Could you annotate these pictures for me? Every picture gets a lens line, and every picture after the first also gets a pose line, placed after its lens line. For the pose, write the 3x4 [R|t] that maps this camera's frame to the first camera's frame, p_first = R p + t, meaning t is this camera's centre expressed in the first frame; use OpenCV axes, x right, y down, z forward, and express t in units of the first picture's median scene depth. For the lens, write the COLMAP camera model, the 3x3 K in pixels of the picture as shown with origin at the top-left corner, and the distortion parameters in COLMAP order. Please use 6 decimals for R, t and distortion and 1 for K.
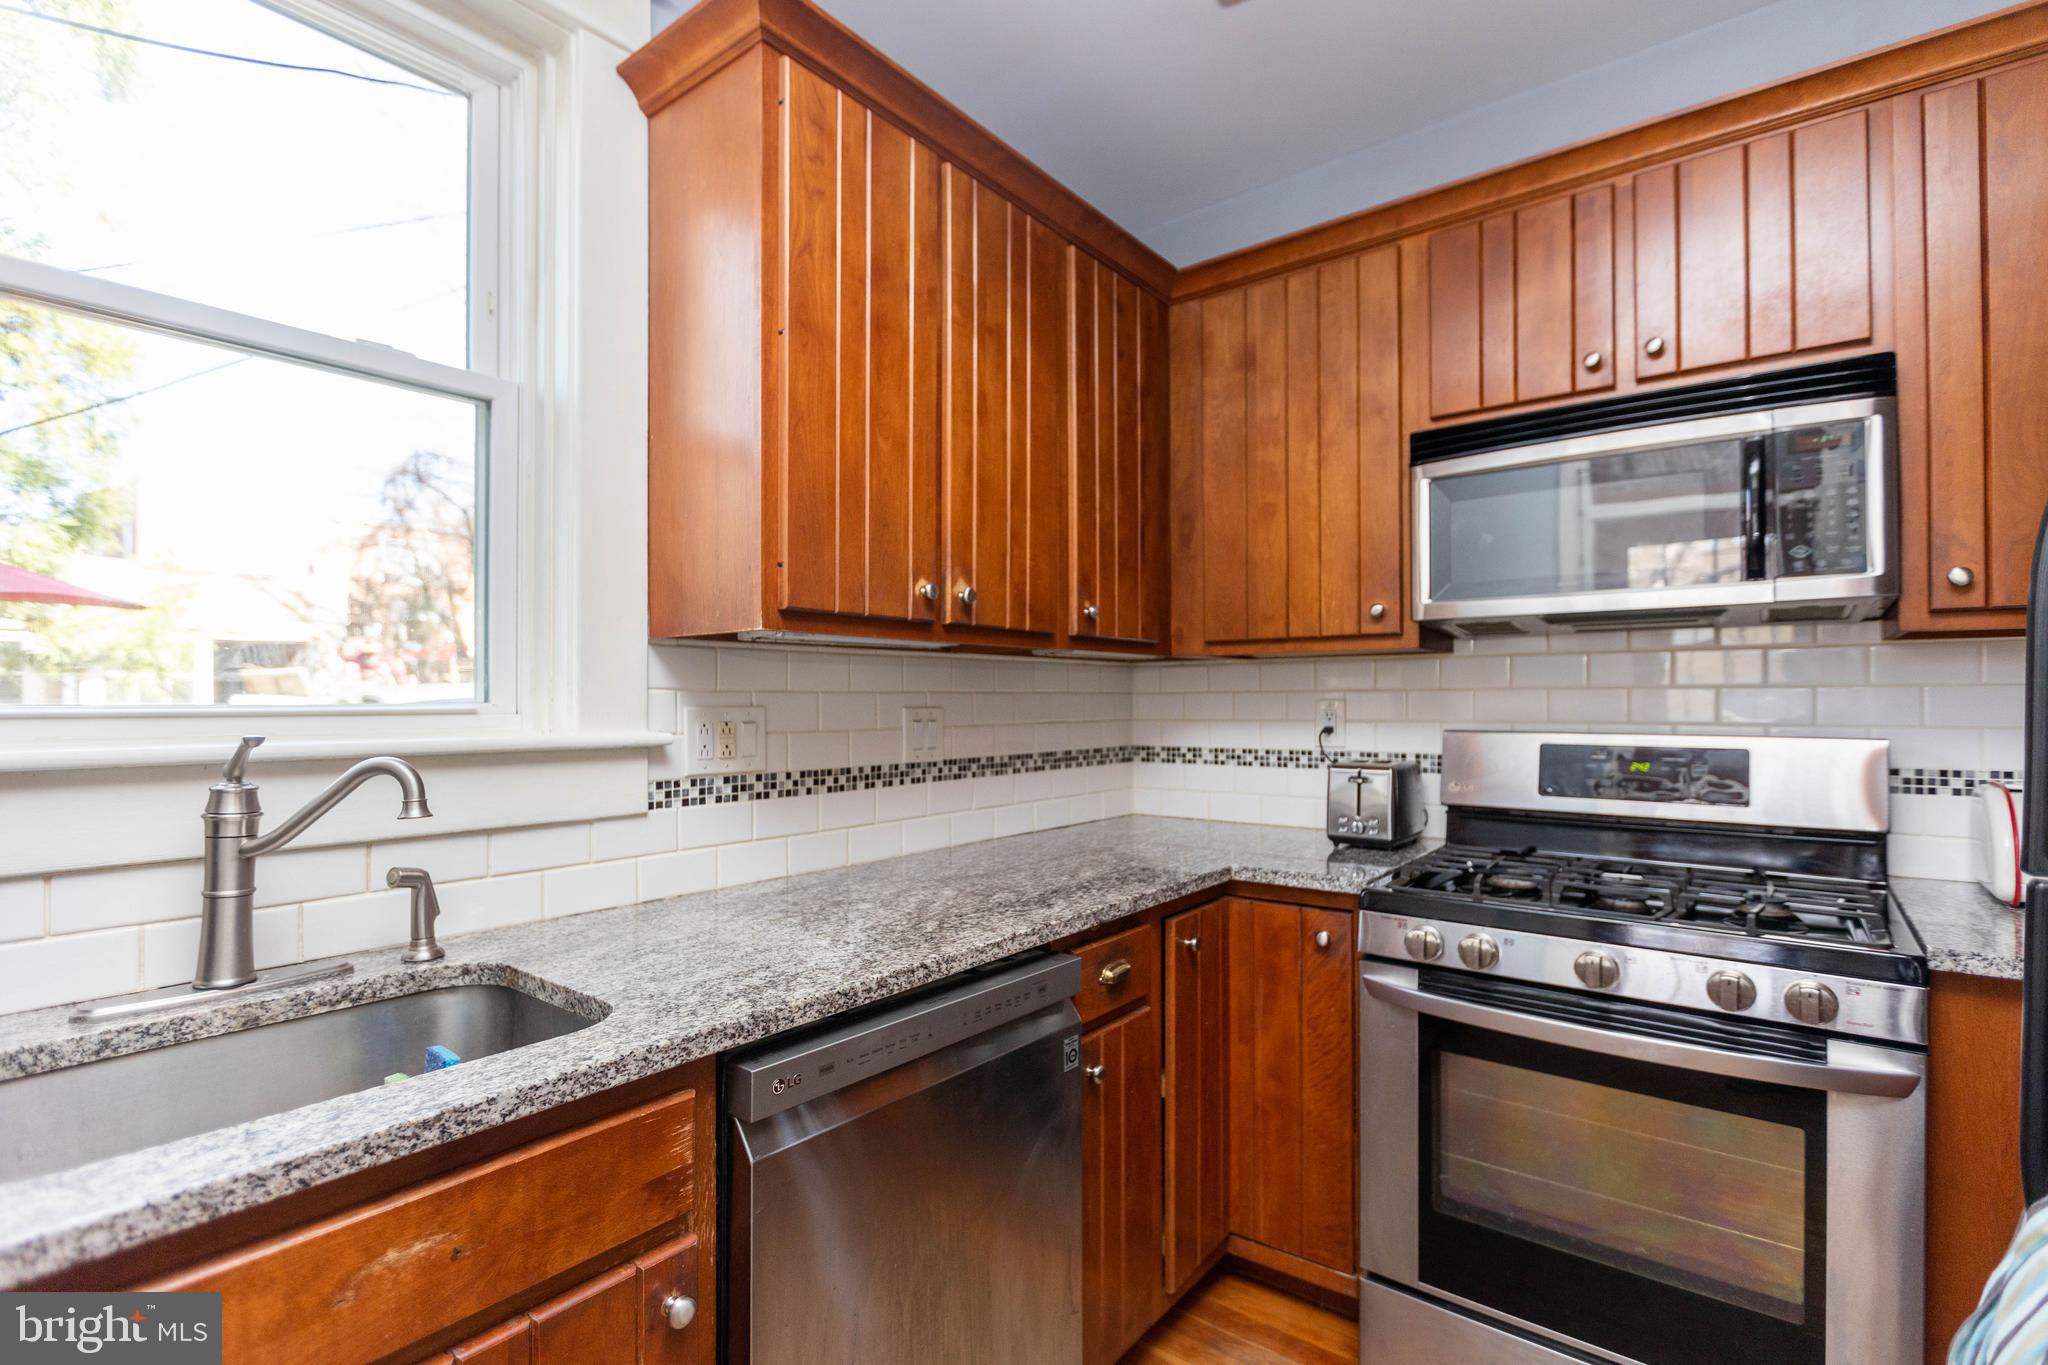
lens RADIAL K [[964.7, 0, 1014.3], [0, 964.7, 693.2], [0, 0, 1]] dist [-0.001108, -0.000800]
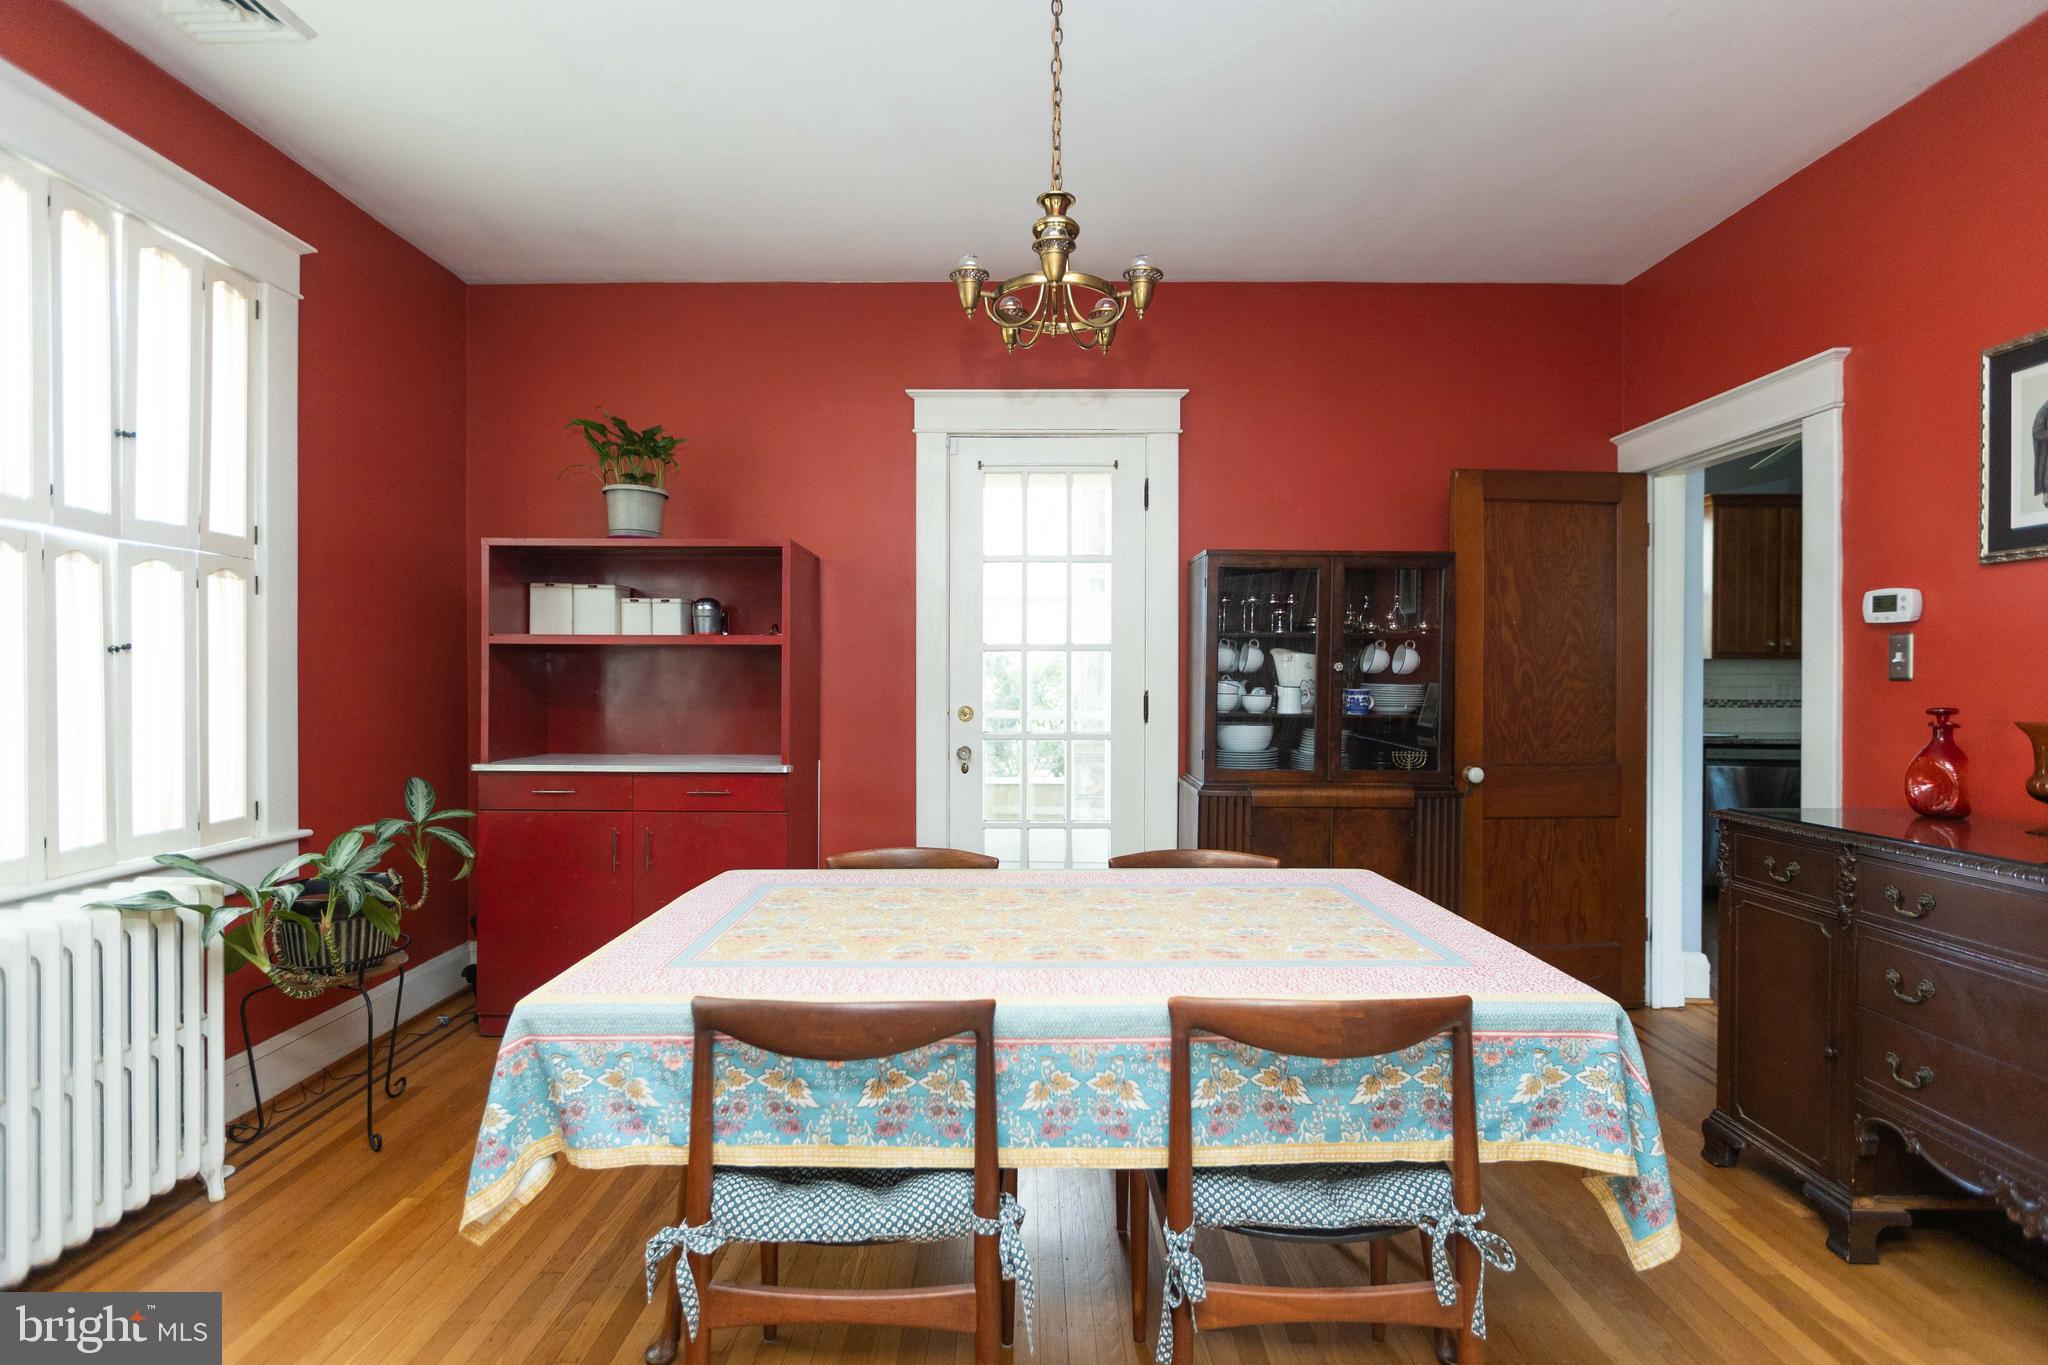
lens RADIAL K [[964.7, 0, 1022.8], [0, 964.7, 680.7], [0, 0, 1]] dist [-0.001108, -0.000800]
pose [[0.621573, 0.005109, -0.783340, 0.970086], [0.002133, 0.999964, 0.008214, -0.016012], [0.783354, -0.006776, 0.621539, -3.292158]]
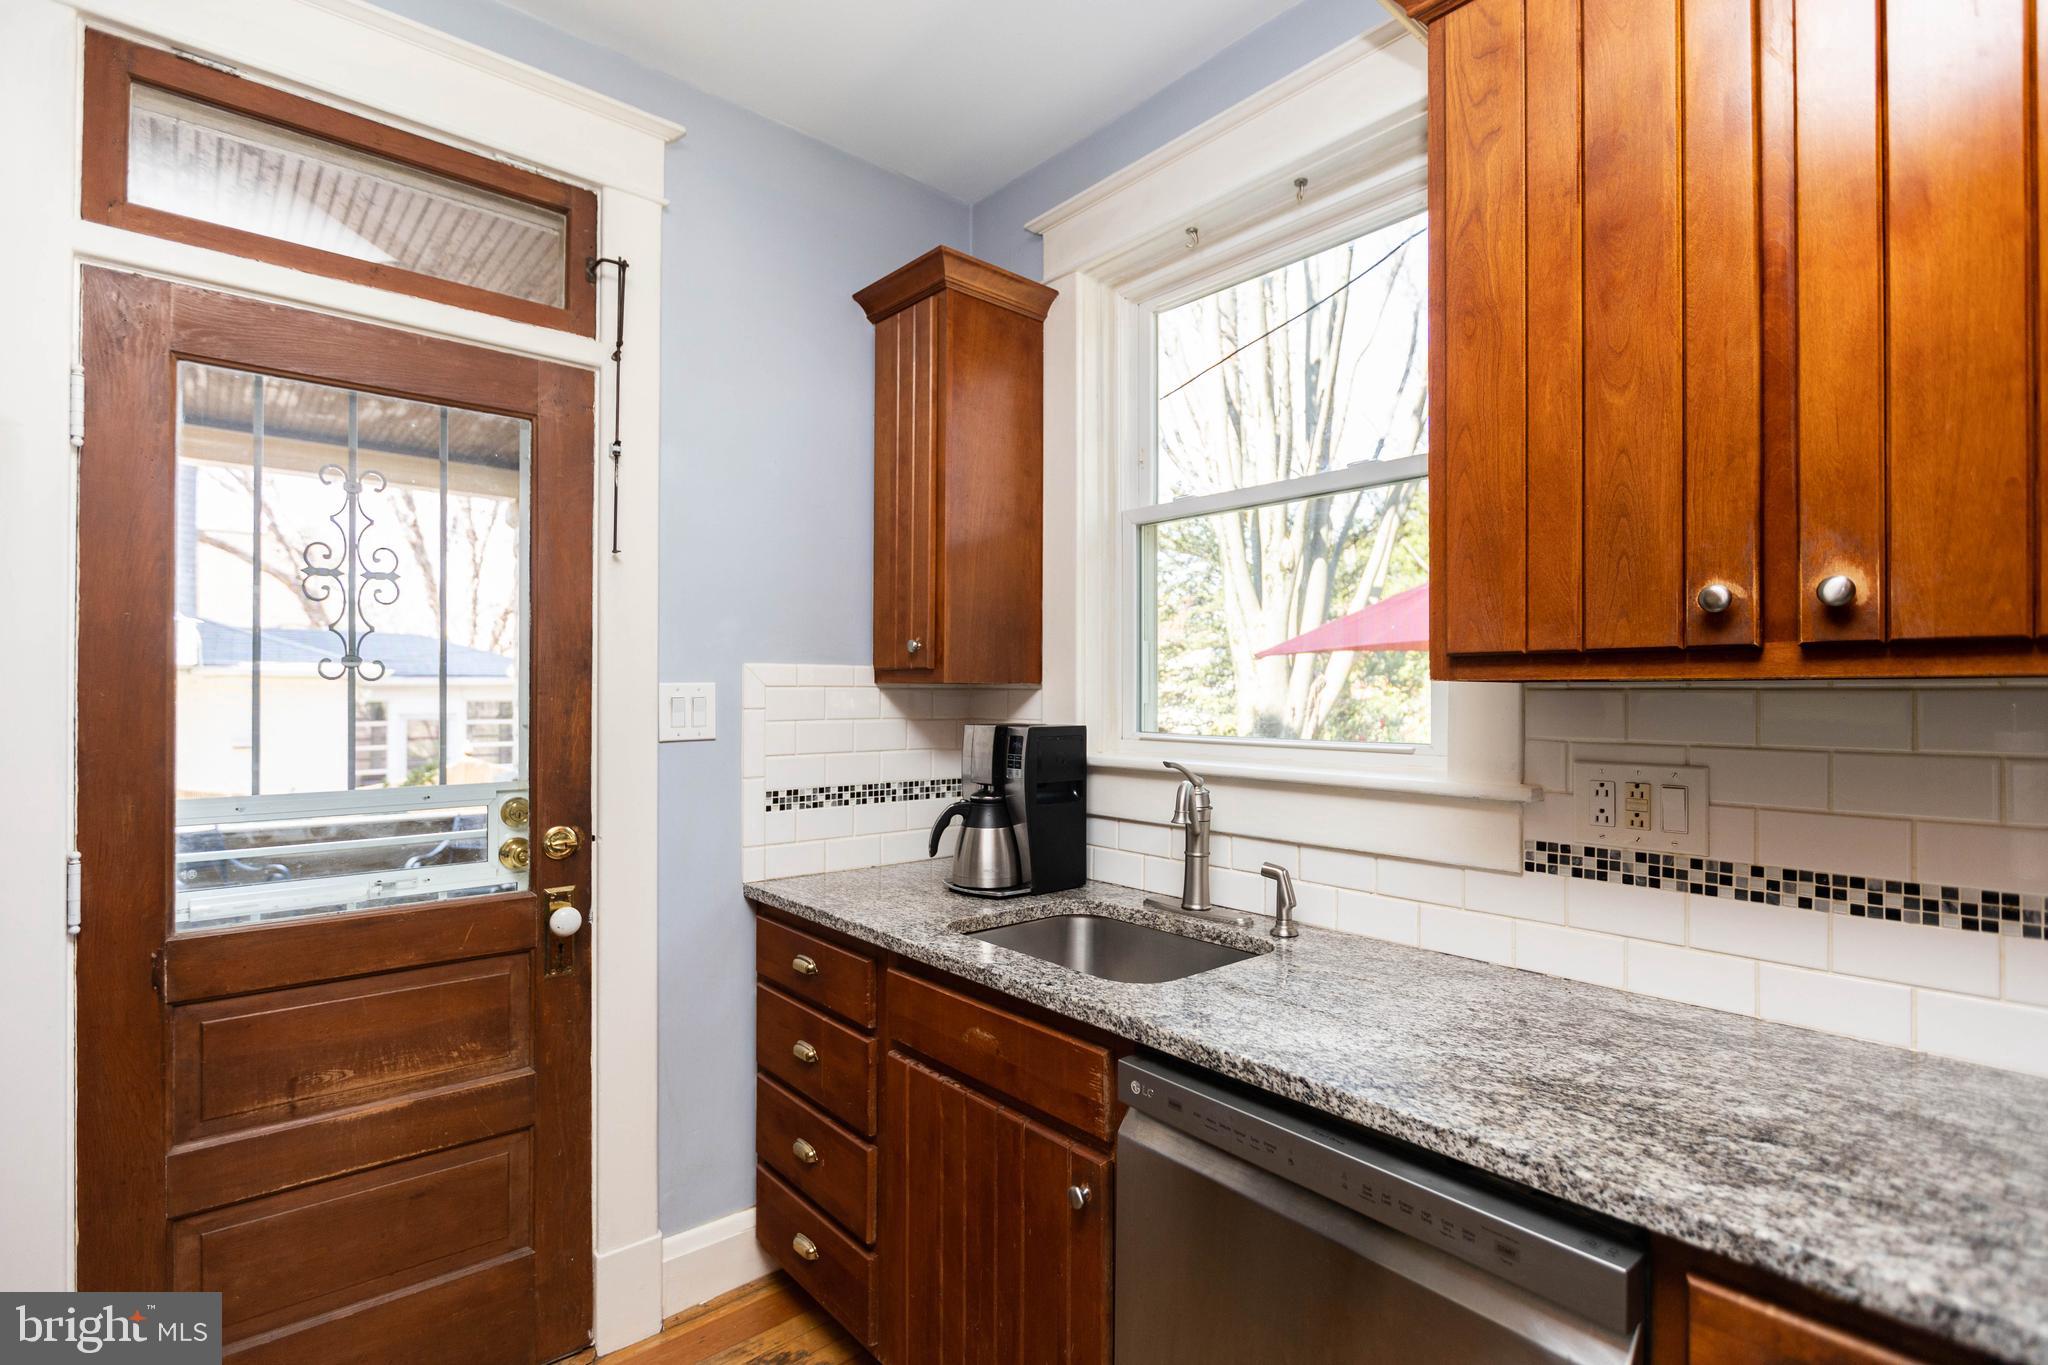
lens RADIAL K [[964.7, 0, 1015.9], [0, 964.7, 681.1], [0, 0, 1]] dist [-0.001108, -0.000800]
pose [[-0.188646, -0.013440, -0.981953, 0.626011], [0.003164, 0.999893, -0.014293, -0.047904], [0.982040, -0.005803, -0.188583, 0.715938]]
